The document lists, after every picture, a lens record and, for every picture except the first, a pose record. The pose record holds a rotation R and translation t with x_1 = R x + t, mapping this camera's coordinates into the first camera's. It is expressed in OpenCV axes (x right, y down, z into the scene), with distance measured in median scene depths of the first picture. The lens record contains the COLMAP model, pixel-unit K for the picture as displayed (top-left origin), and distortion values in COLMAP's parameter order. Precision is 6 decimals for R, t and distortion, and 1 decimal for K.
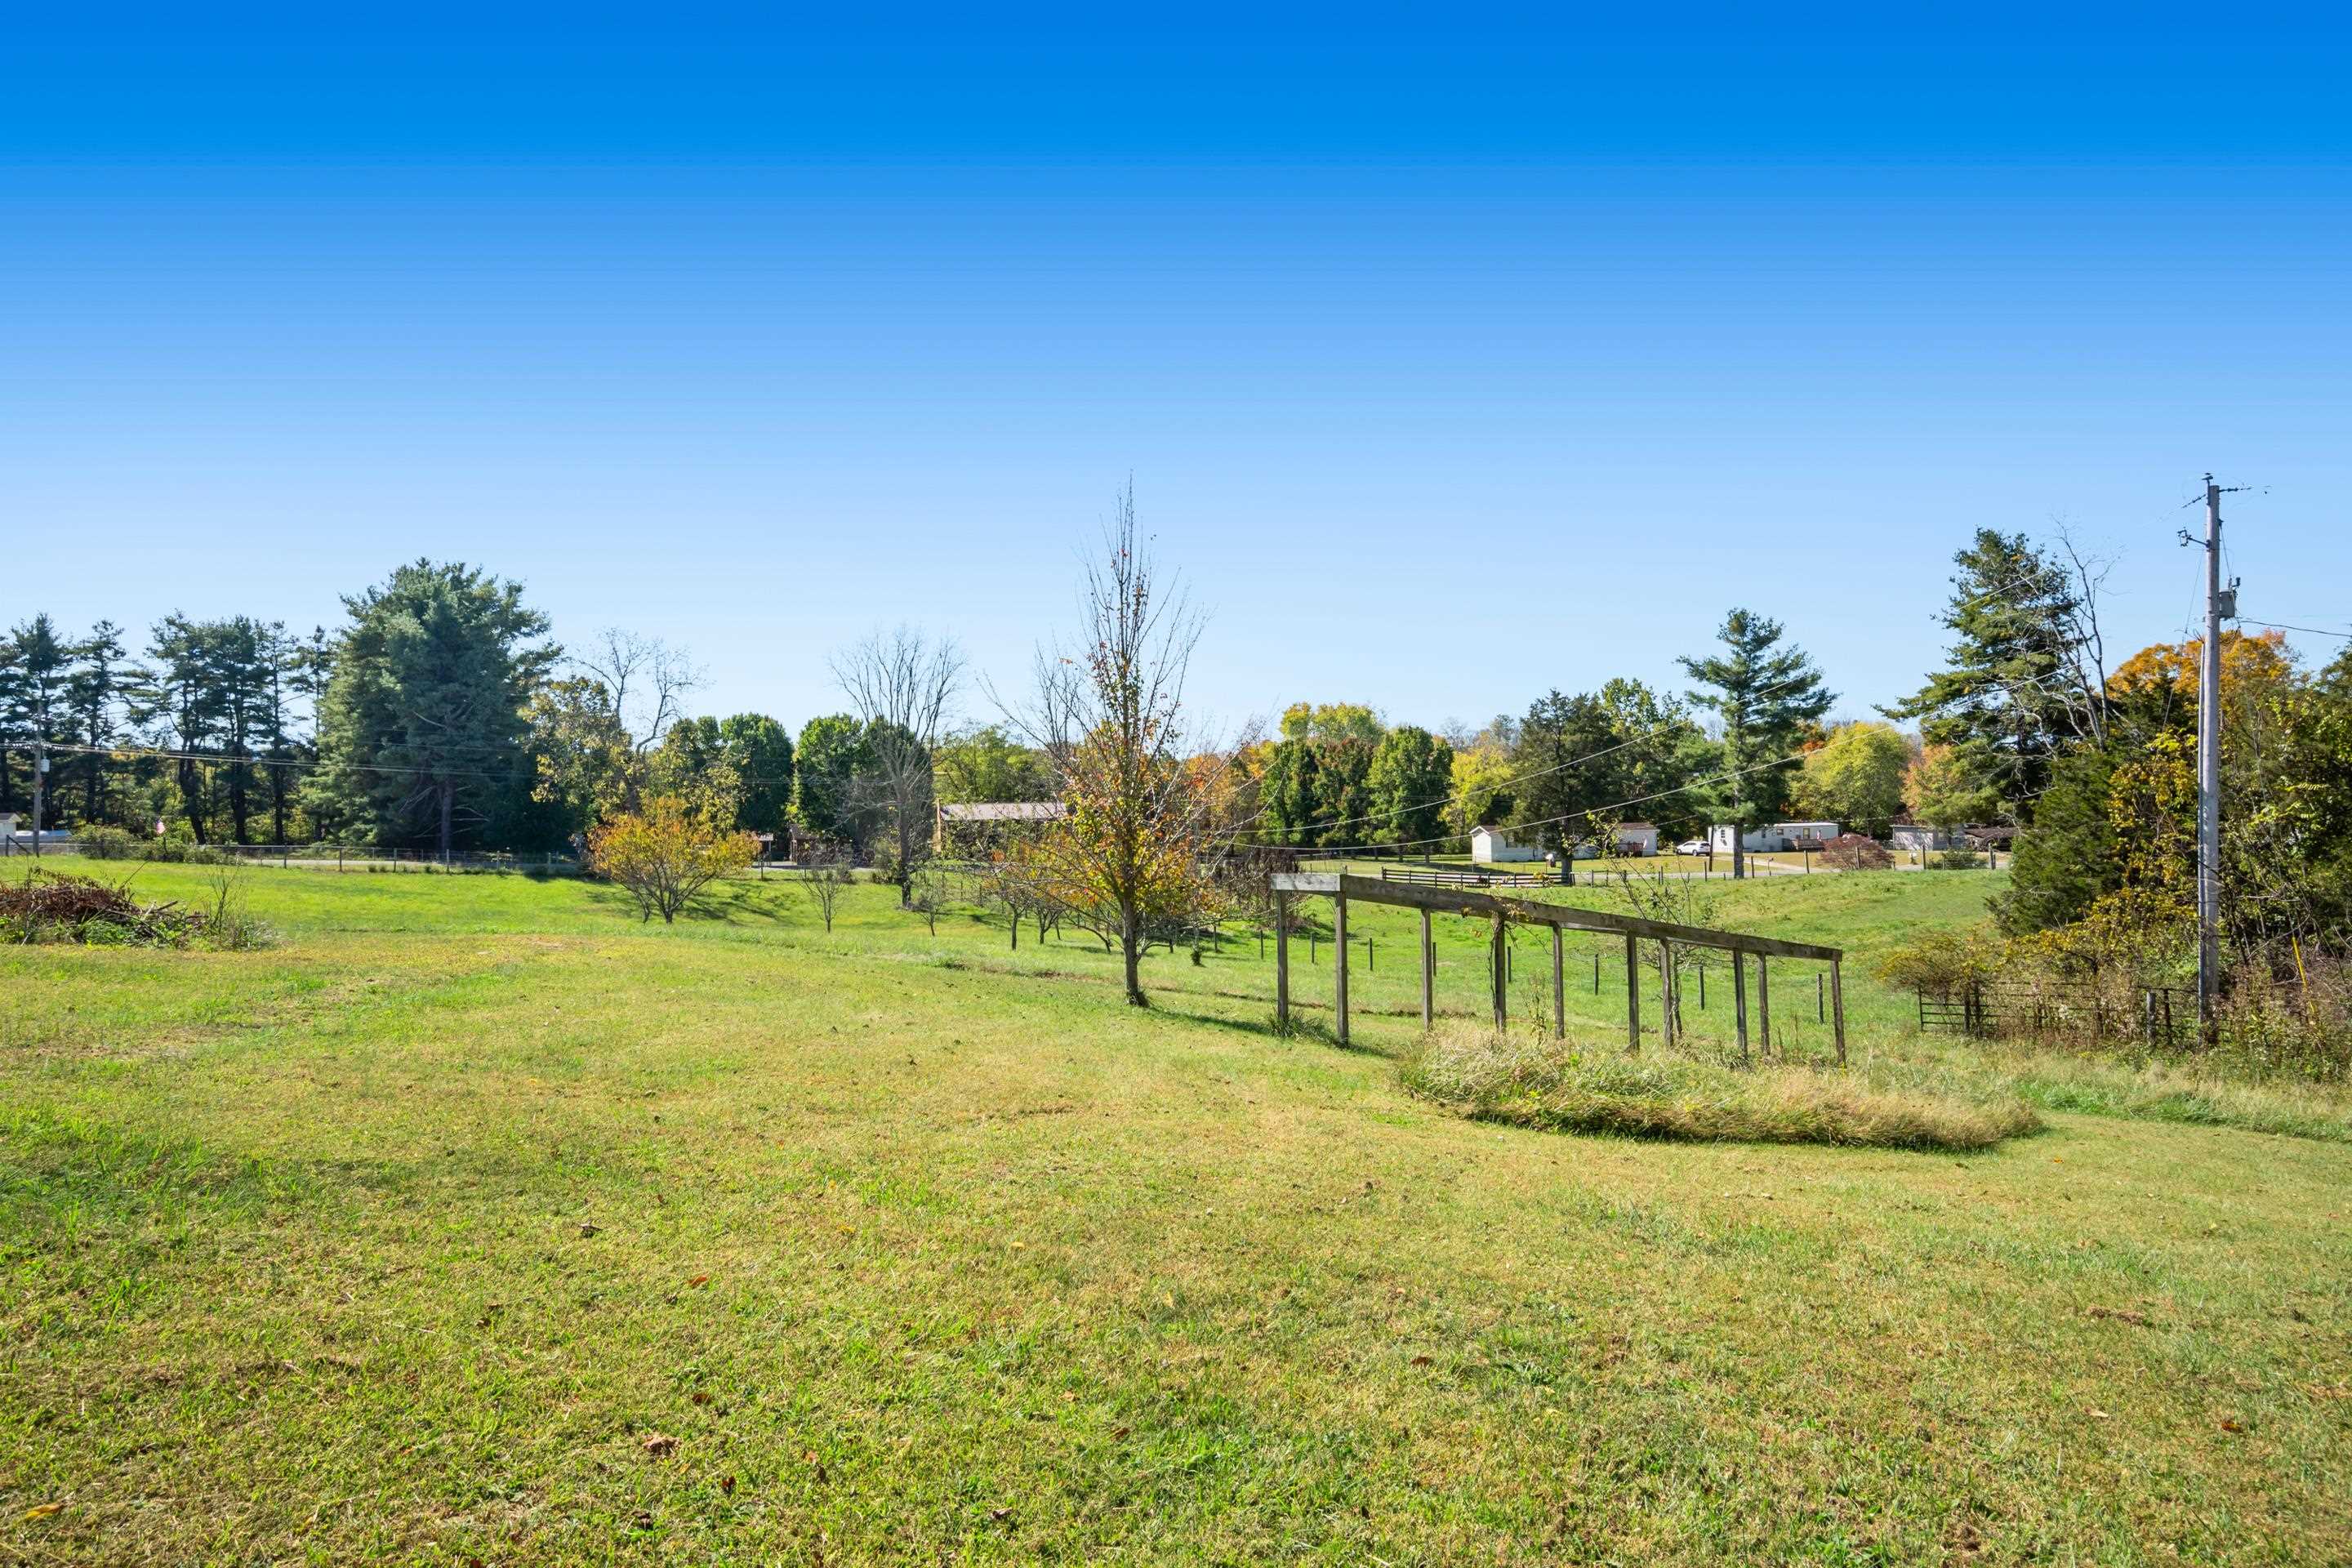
lens RADIAL K [[1325.6, 0, 1183.3], [0, 1325.6, 797.3], [0, 0, 1]] dist [-0.013217, 0.000186]
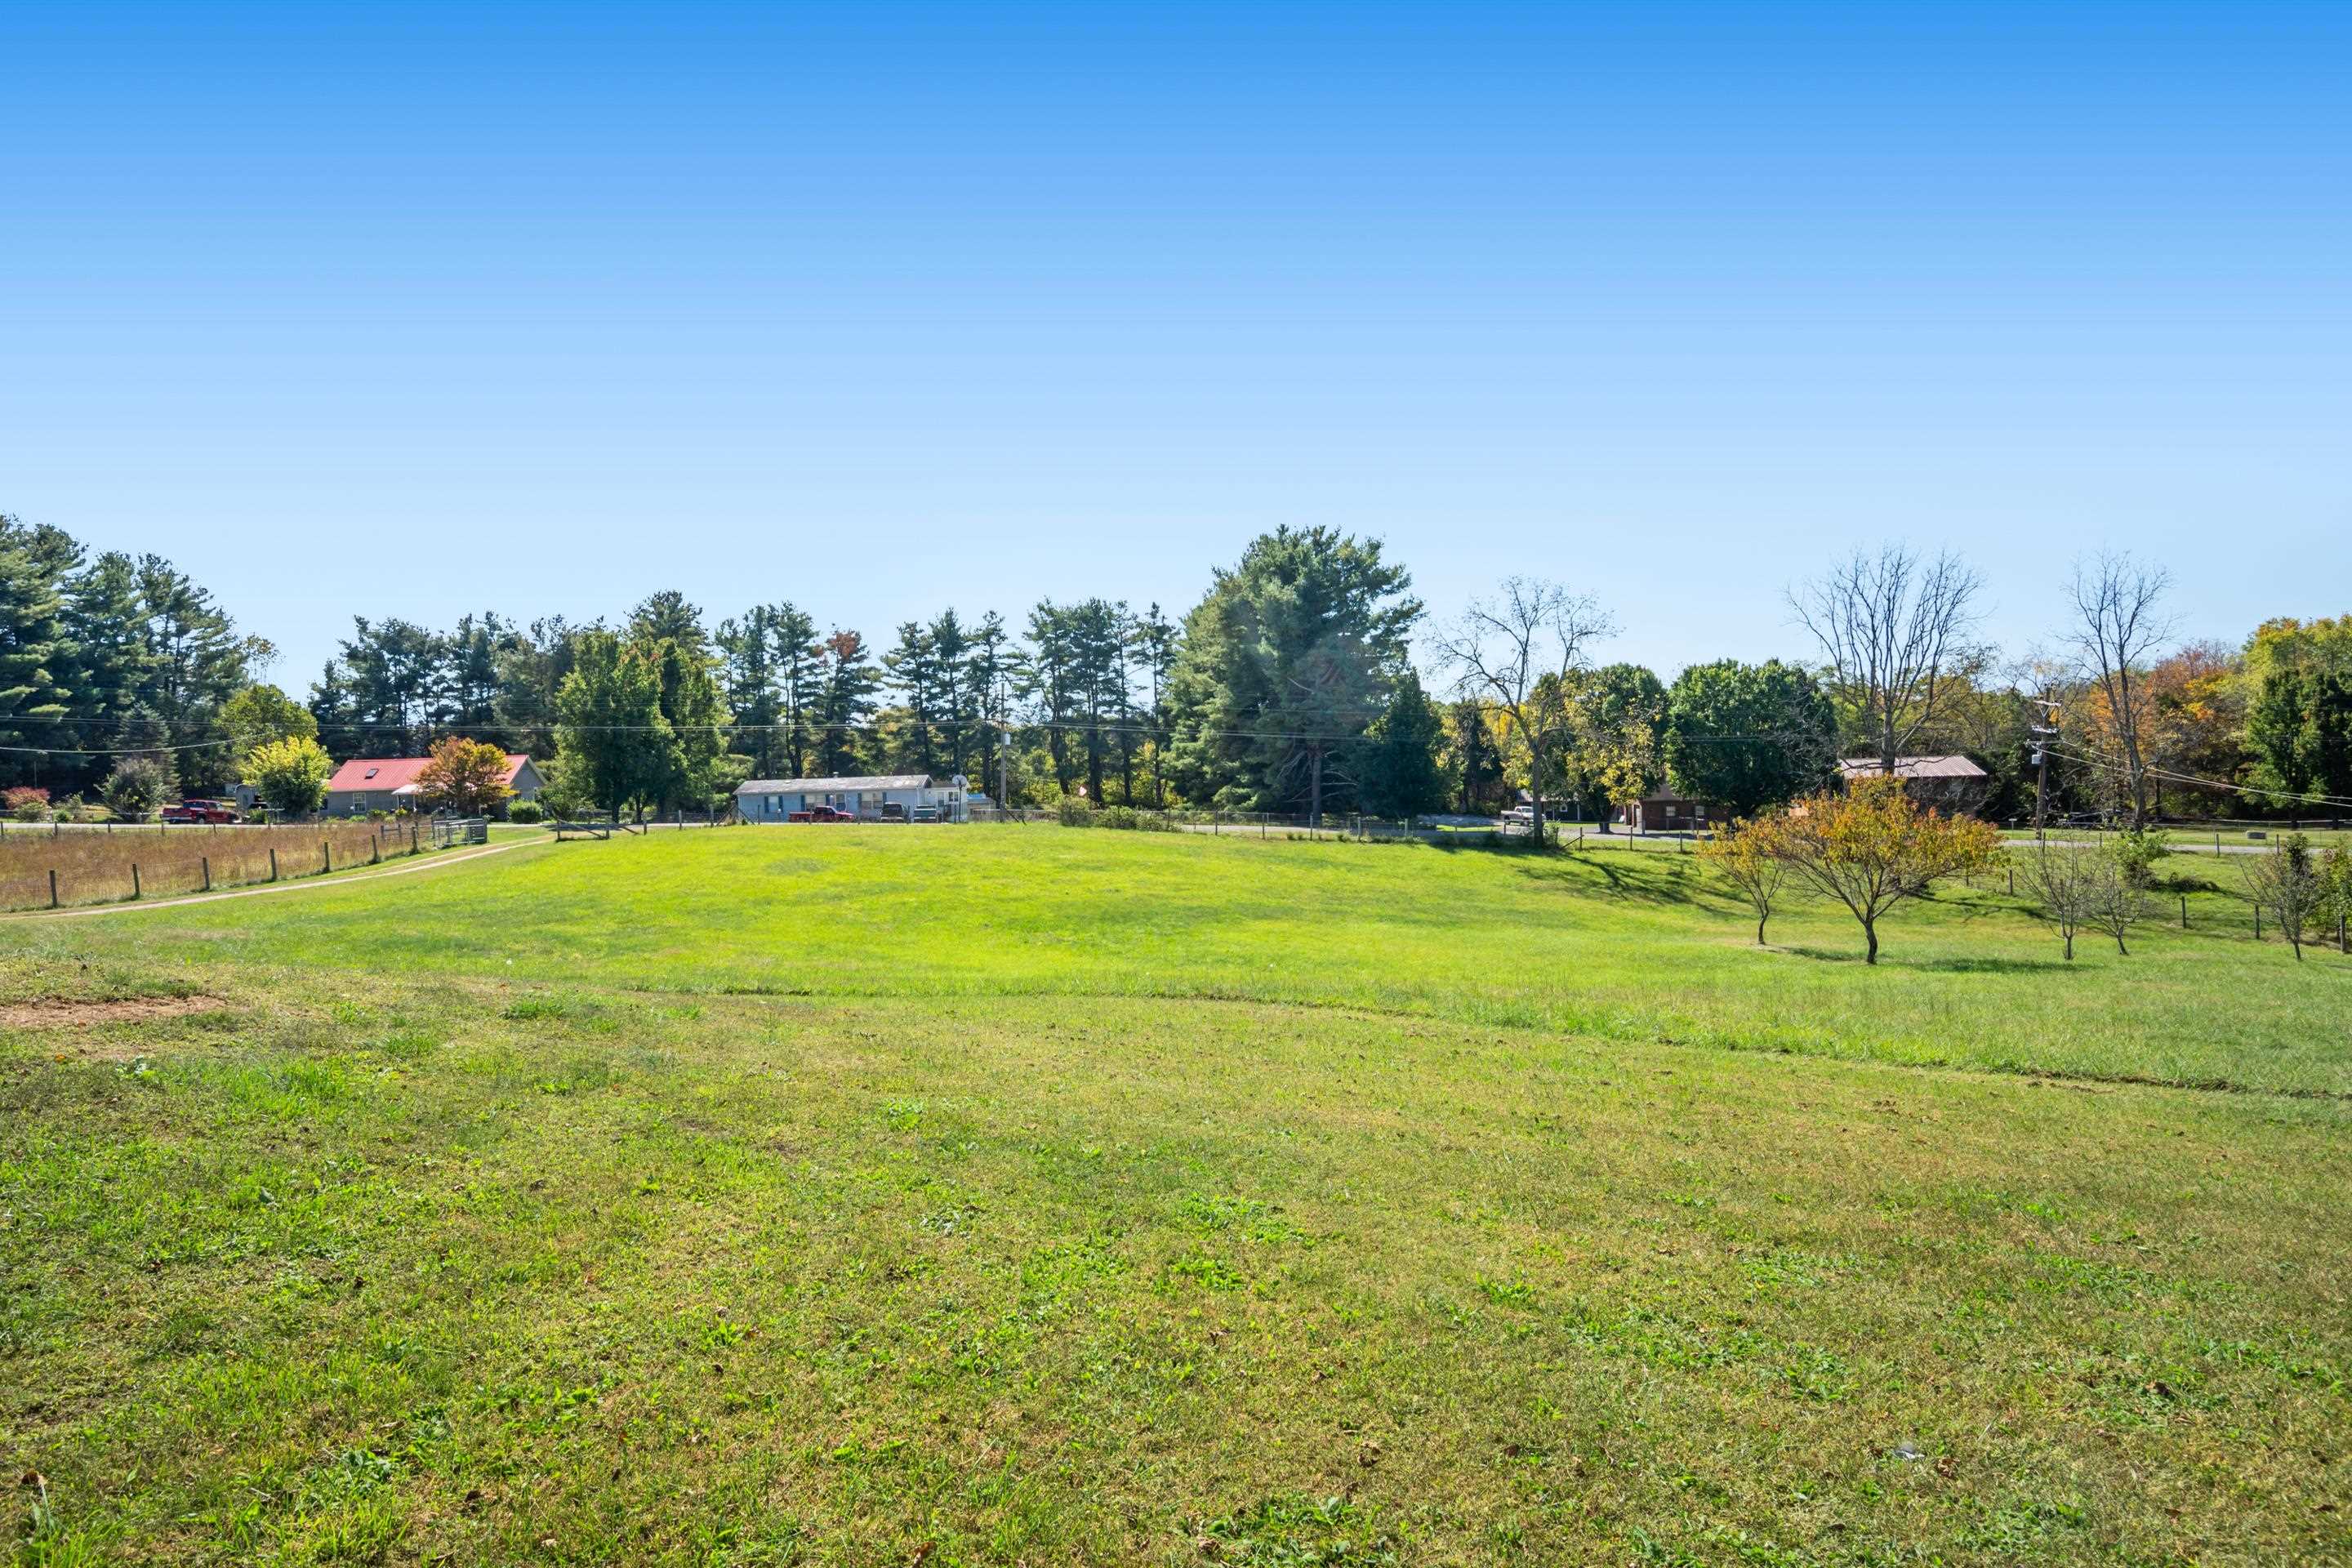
lens RADIAL K [[1325.6, 0, 1159.3], [0, 1325.6, 778.9], [0, 0, 1]] dist [-0.013217, 0.000186]
pose [[0.879165, -0.006233, -0.476477, -0.144513], [0.017017, 0.999687, 0.018321, -0.005871], [0.476213, -0.024216, 0.878996, 0.048682]]
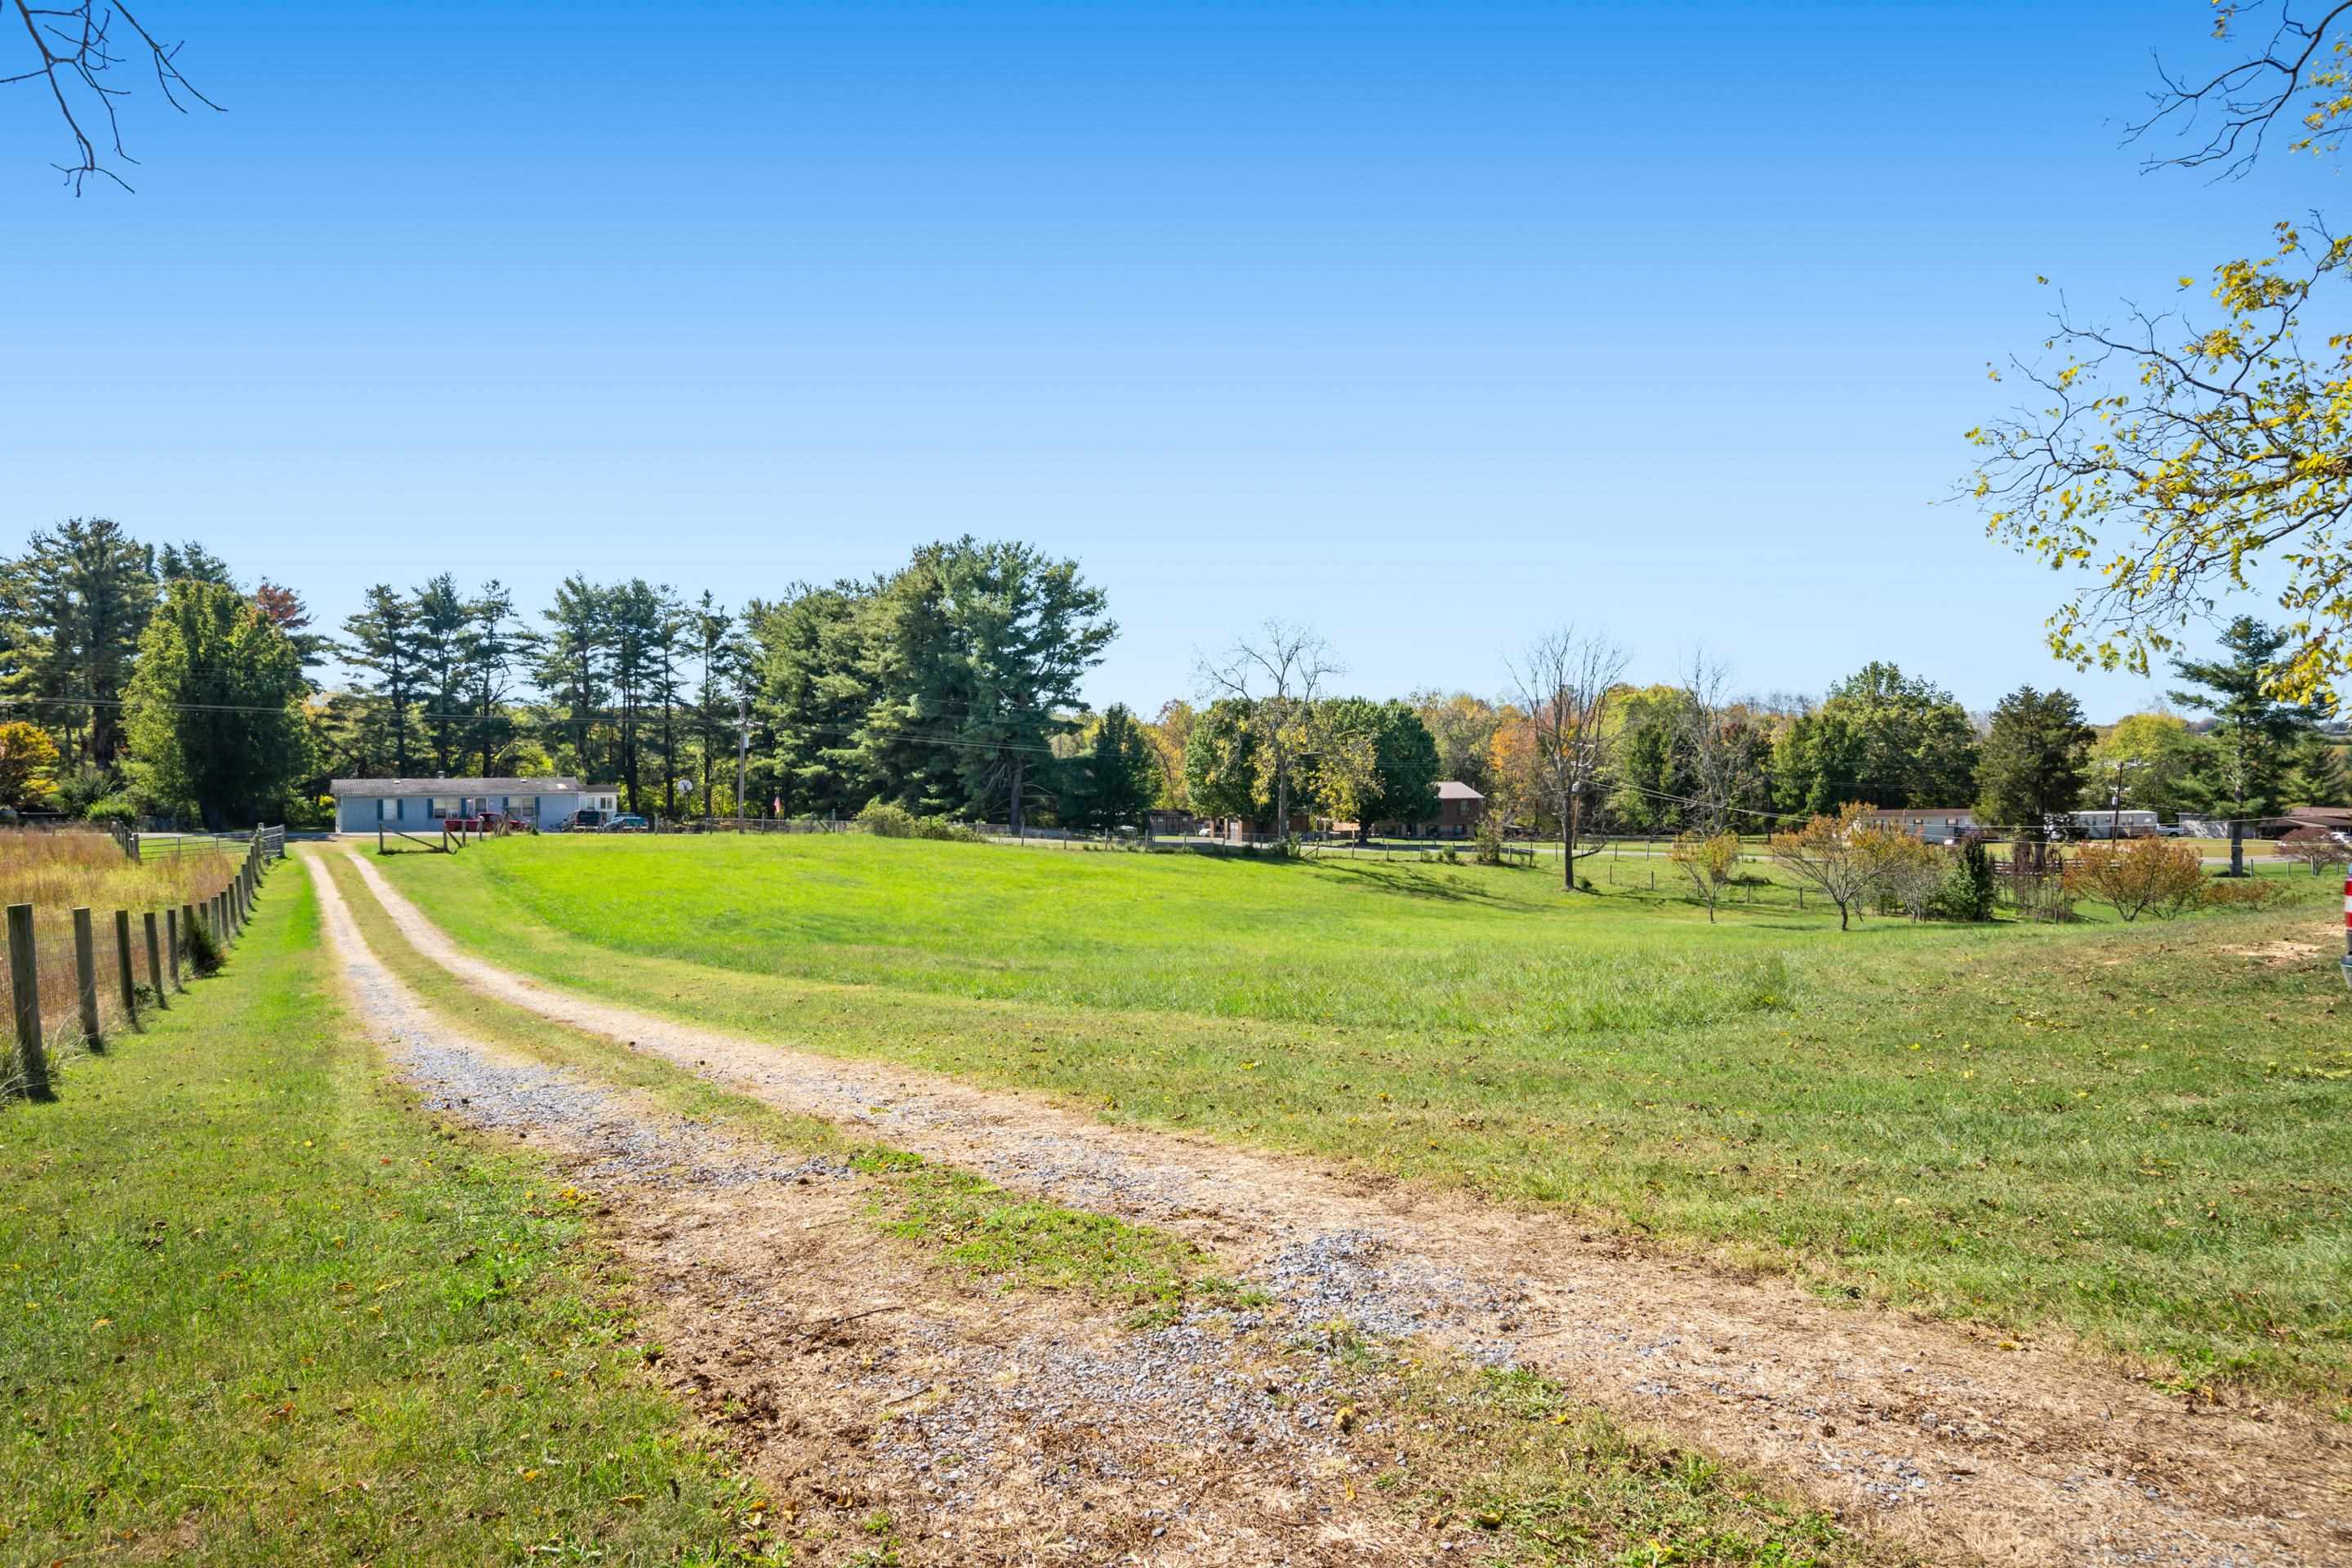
lens RADIAL K [[1419.8, 0, 1153.0], [0, 1419.8, 787.9], [0, 0, 1]] dist [0.007306, -0.012213]
pose [[0.998714, 0.015104, 0.048397, -0.394850], [-0.016090, 0.999670, 0.020038, -0.010197], [-0.048078, -0.020791, 0.998627, -0.074742]]
